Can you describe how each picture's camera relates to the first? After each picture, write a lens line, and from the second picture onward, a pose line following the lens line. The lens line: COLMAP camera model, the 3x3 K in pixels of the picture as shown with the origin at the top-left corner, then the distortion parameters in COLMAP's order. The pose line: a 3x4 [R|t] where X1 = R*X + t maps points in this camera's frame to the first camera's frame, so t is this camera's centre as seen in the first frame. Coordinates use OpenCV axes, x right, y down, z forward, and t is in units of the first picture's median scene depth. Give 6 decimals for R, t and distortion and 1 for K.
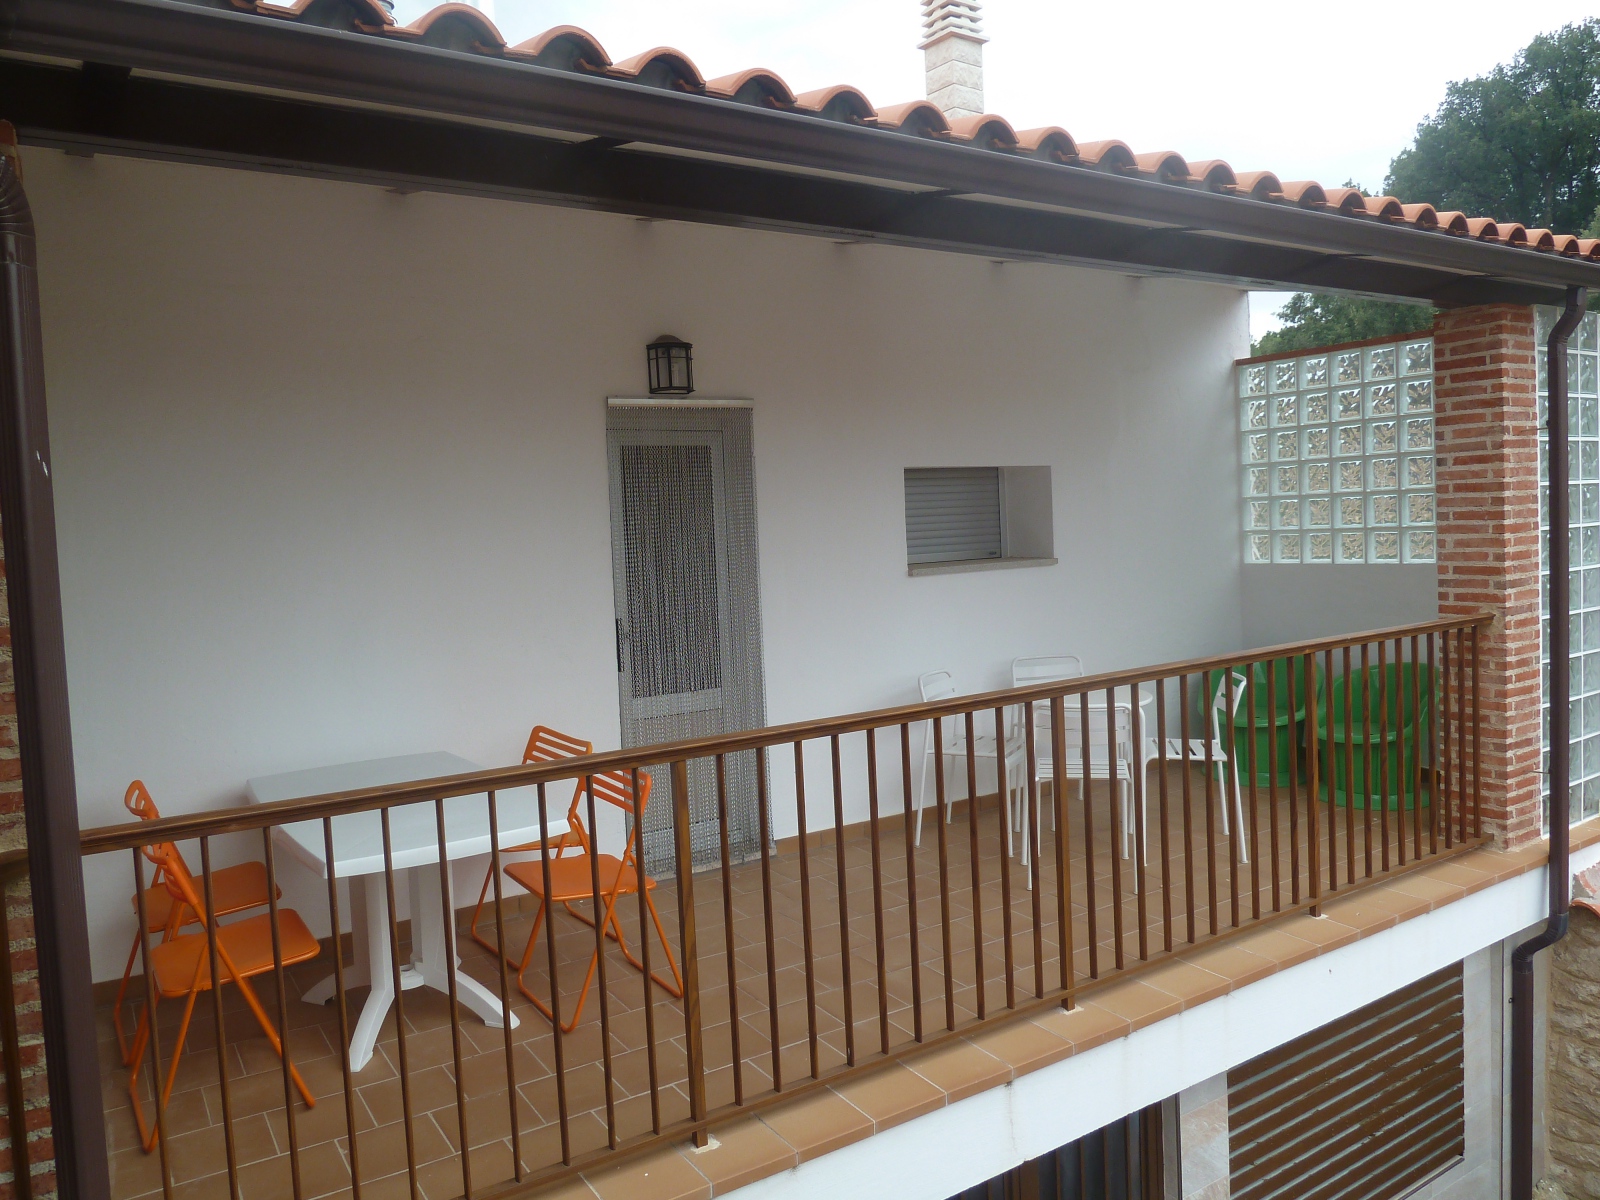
lens RADIAL K [[1206.2, 0, 804.3], [0, 1206.2, 595.3], [0, 0, 1]] dist [-0.028526, 0.000044]
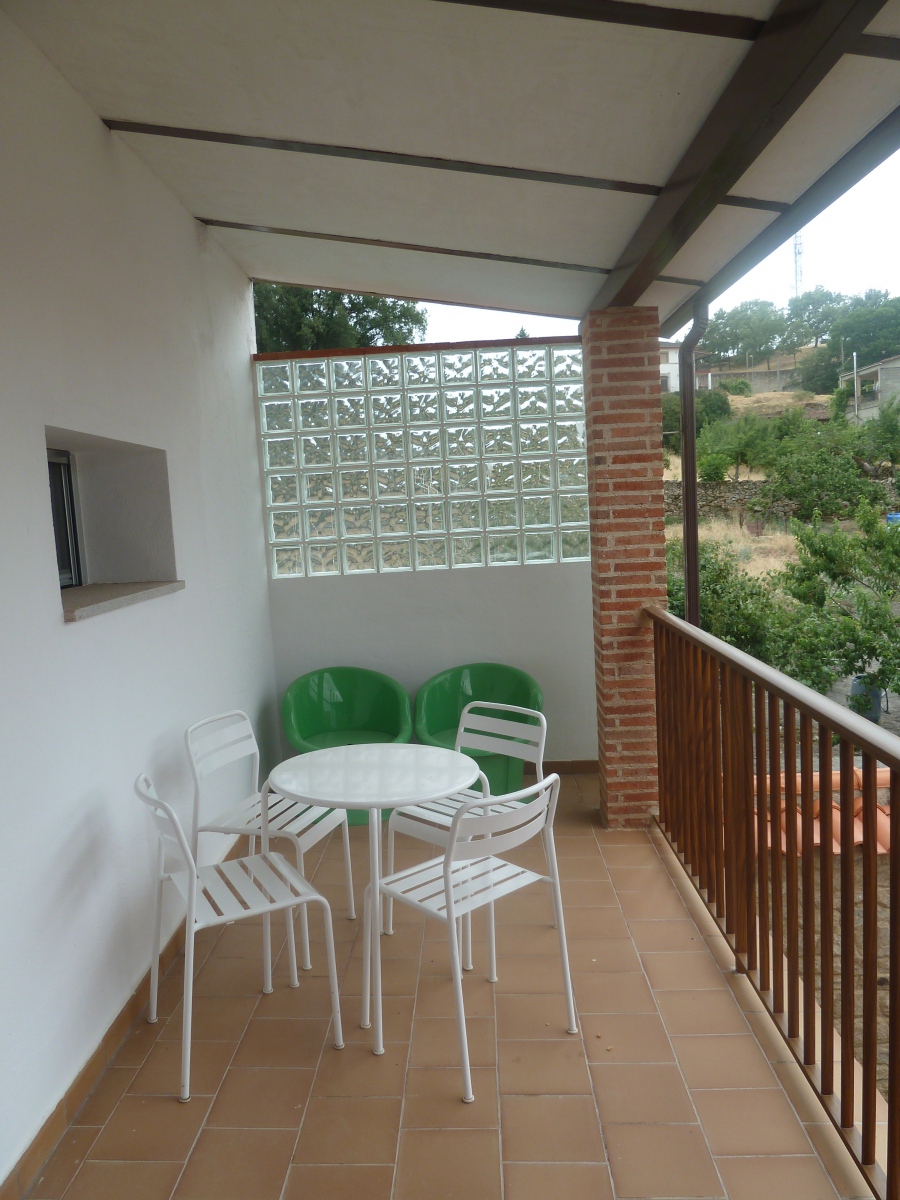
lens RADIAL K [[904.6, 0, 450.9], [0, 904.6, 604.1], [0, 0, 1]] dist [-0.028526, 0.000044]
pose [[0.570911, -0.071696, 0.817875, -0.168800], [0.077125, 0.996458, 0.033515, -0.027043], [-0.817381, 0.043945, 0.574419, 0.682815]]
